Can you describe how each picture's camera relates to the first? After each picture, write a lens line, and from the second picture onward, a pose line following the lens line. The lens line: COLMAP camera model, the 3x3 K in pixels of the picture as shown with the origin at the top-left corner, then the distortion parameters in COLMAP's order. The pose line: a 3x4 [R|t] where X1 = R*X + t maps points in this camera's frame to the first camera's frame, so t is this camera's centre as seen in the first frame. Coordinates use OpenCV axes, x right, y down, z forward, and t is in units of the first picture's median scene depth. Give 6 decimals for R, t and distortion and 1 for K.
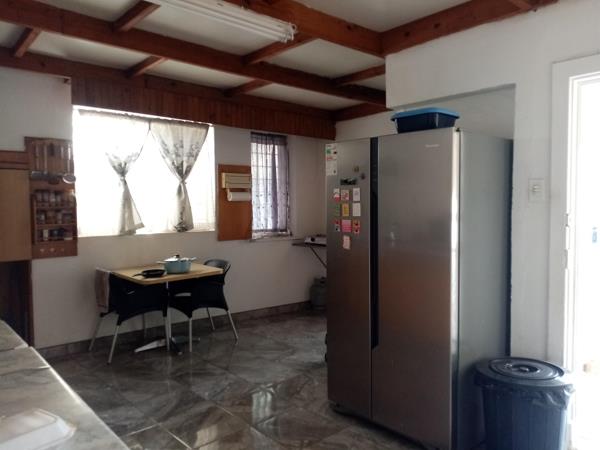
lens RADIAL K [[464.8, 0, 300.0], [0, 464.8, 225.0], [0, 0, 1]] dist [-0.006242, -0.002816]
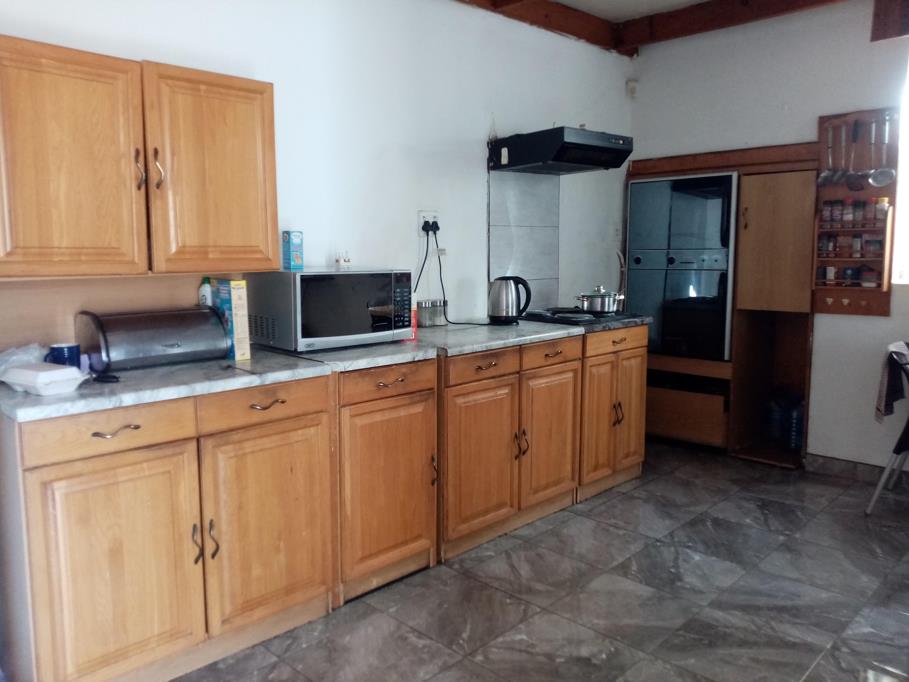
lens RADIAL K [[704.2, 0, 454.5], [0, 704.2, 341.0], [0, 0, 1]] dist [-0.006242, -0.002816]
pose [[0.070977, 0.137154, -0.988003, 0.342183], [-0.034991, 0.990234, 0.134950, -0.000753], [0.996864, 0.024993, 0.075083, 0.433603]]
